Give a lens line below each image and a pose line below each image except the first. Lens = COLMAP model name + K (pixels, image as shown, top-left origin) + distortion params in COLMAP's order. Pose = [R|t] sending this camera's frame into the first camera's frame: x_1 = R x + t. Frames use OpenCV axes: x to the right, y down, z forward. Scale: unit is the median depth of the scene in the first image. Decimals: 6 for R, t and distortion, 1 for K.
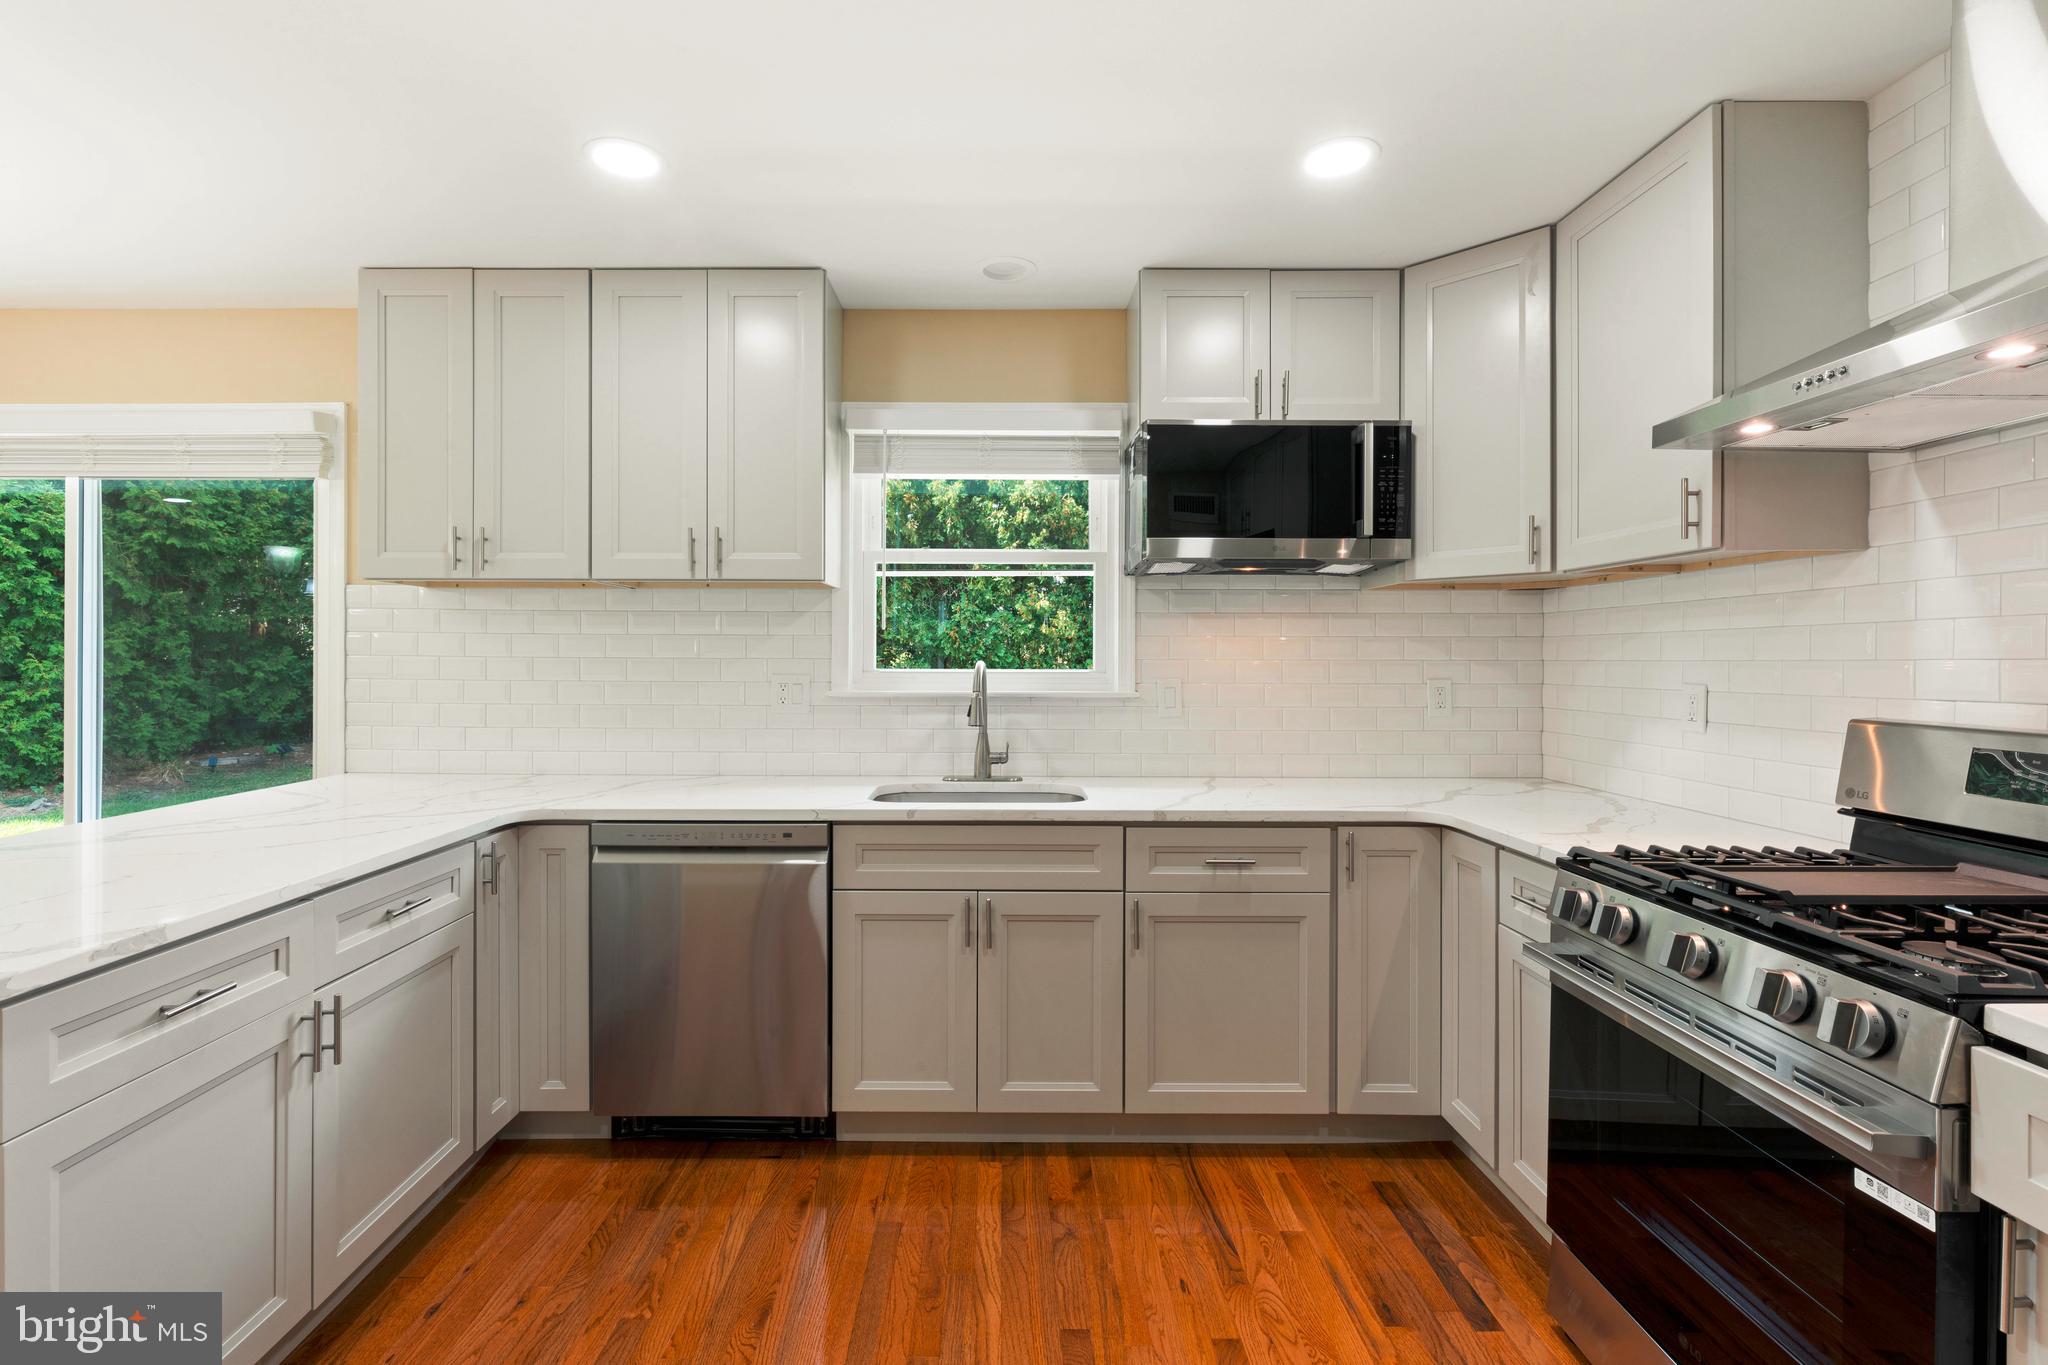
lens RADIAL K [[929.5, 0, 990.4], [0, 929.5, 664.6], [0, 0, 1]] dist [0.000095, 0.000973]
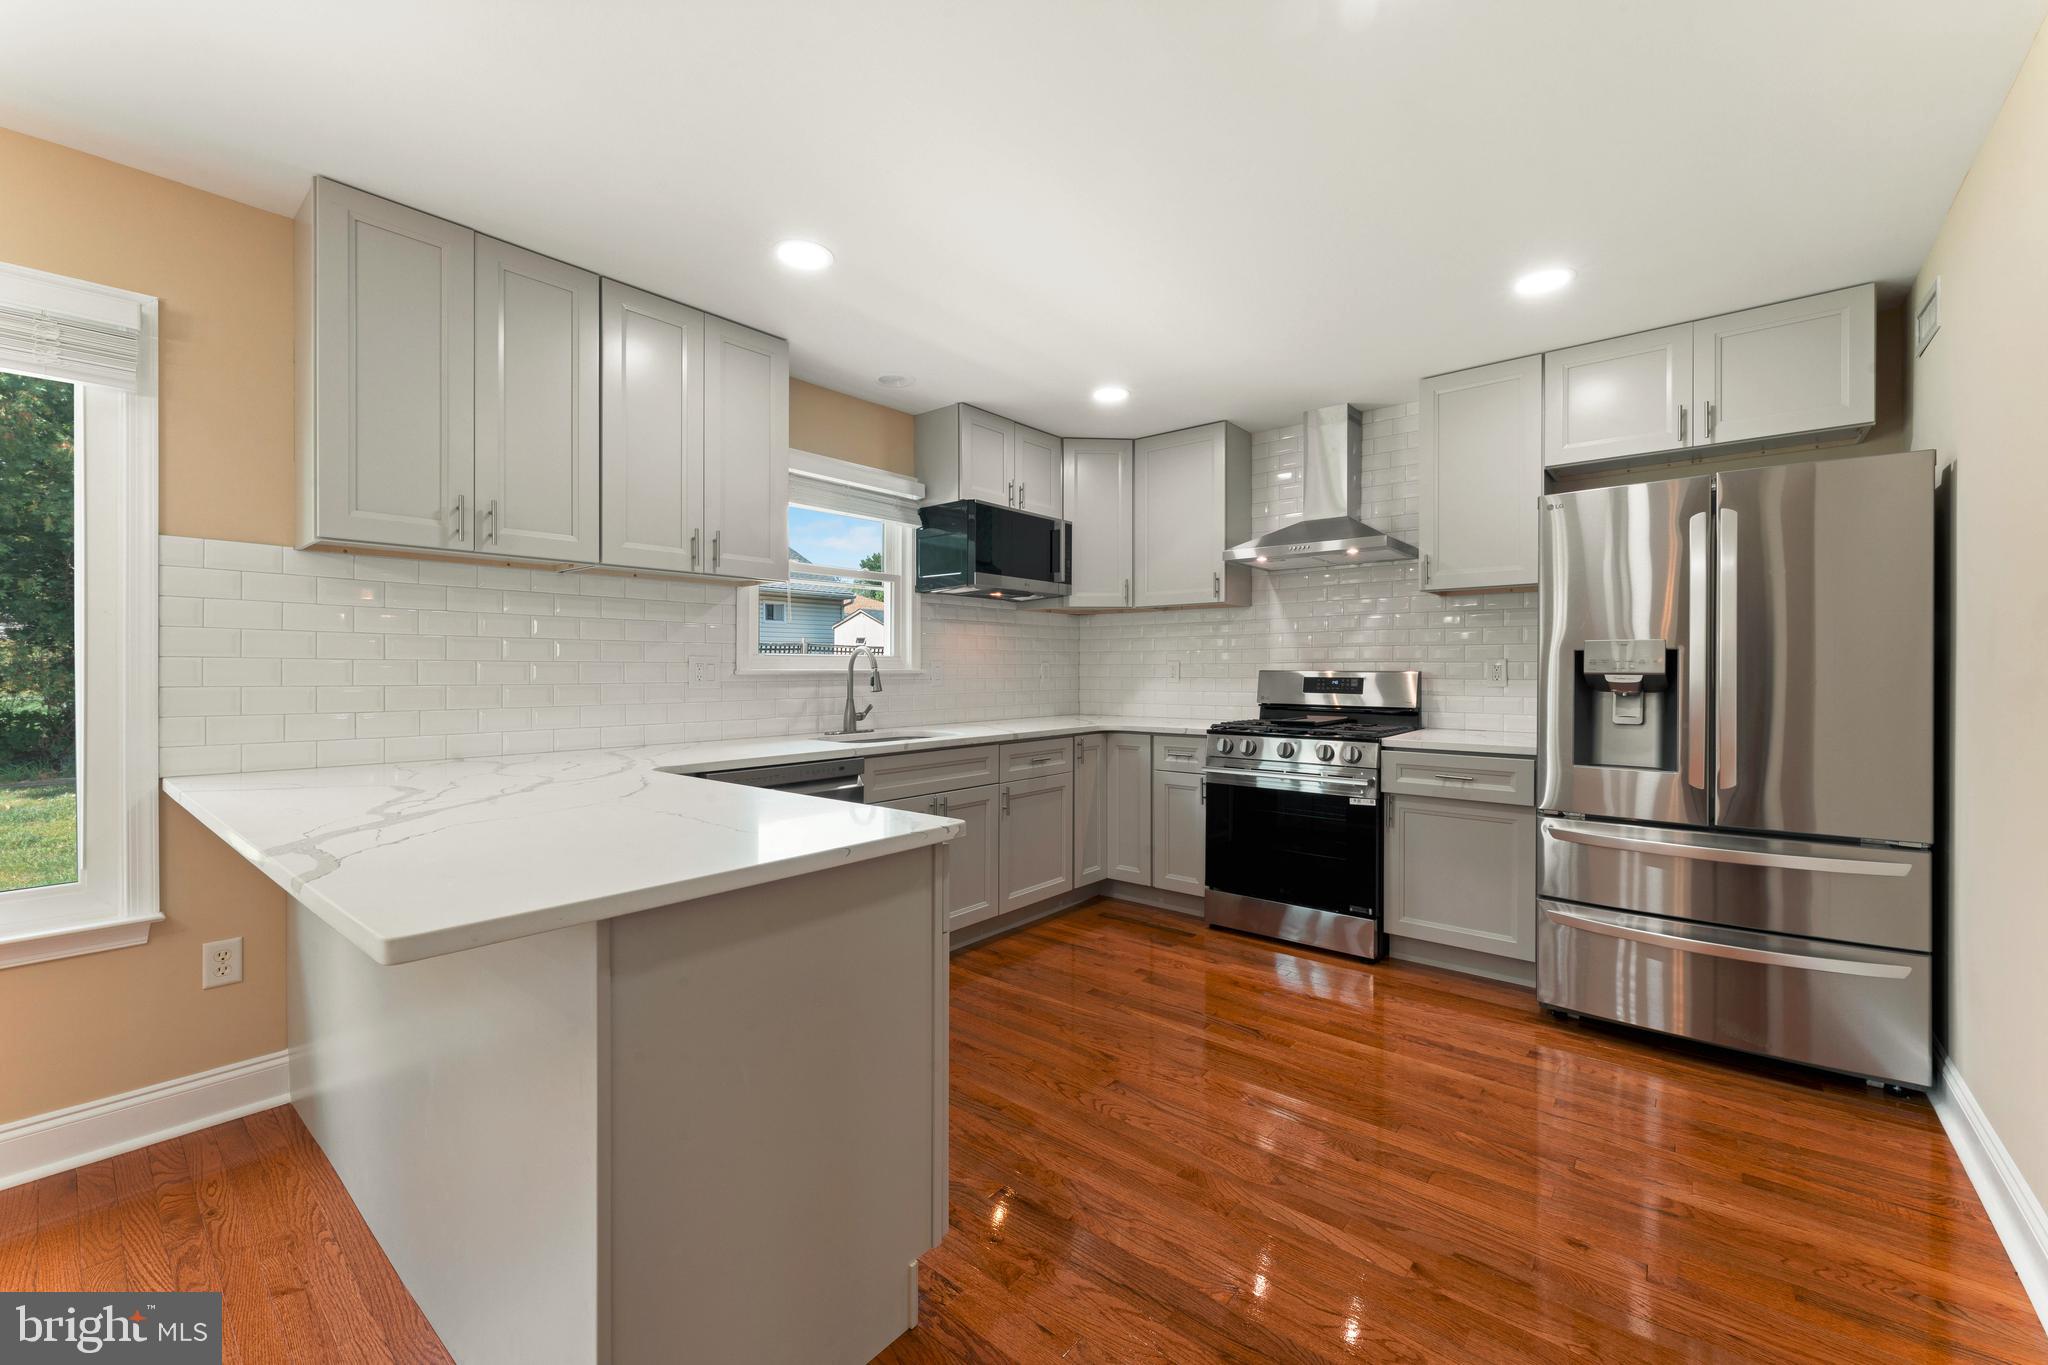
lens RADIAL K [[822.6, 0, 1018.4], [0, 822.6, 677.3], [0, 0, 1]] dist [0.006427, -0.000235]
pose [[0.642253, -0.010460, 0.766421, -0.978979], [0.006924, 0.999945, 0.007846, 0.040886], [-0.766461, 0.000267, 0.642291, 0.016164]]
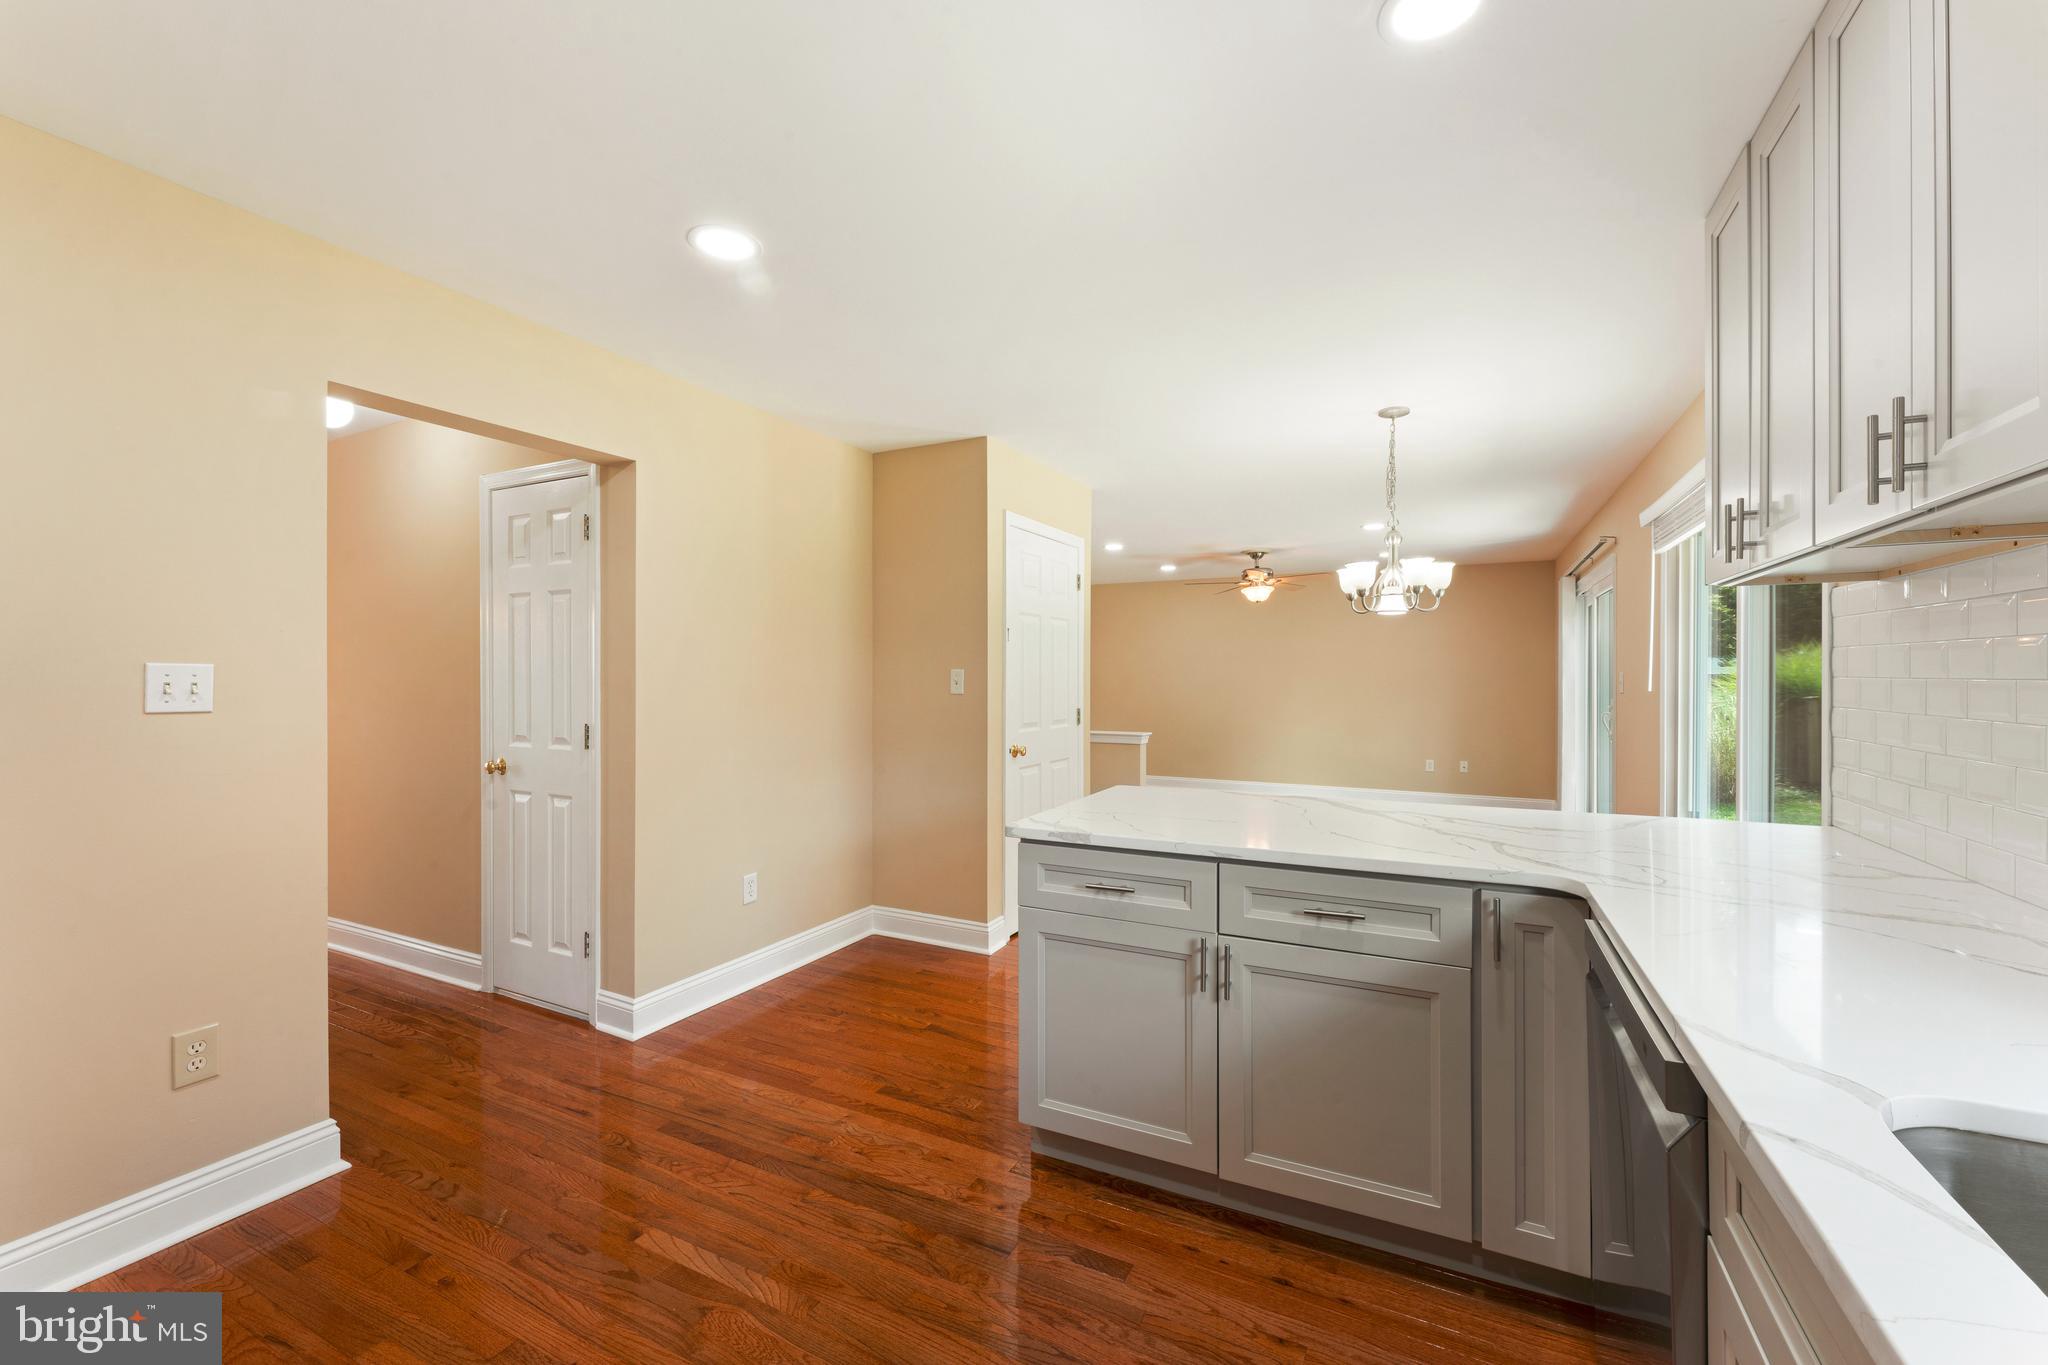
lens RADIAL K [[822.6, 0, 1031.0], [0, 822.6, 682.1], [0, 0, 1]] dist [0.006427, -0.000235]
pose [[-0.445024, 0.000489, -0.895519, 0.303297], [-0.005821, 0.999977, 0.003439, -0.004083], [0.895500, 0.006743, -0.445011, 0.901423]]
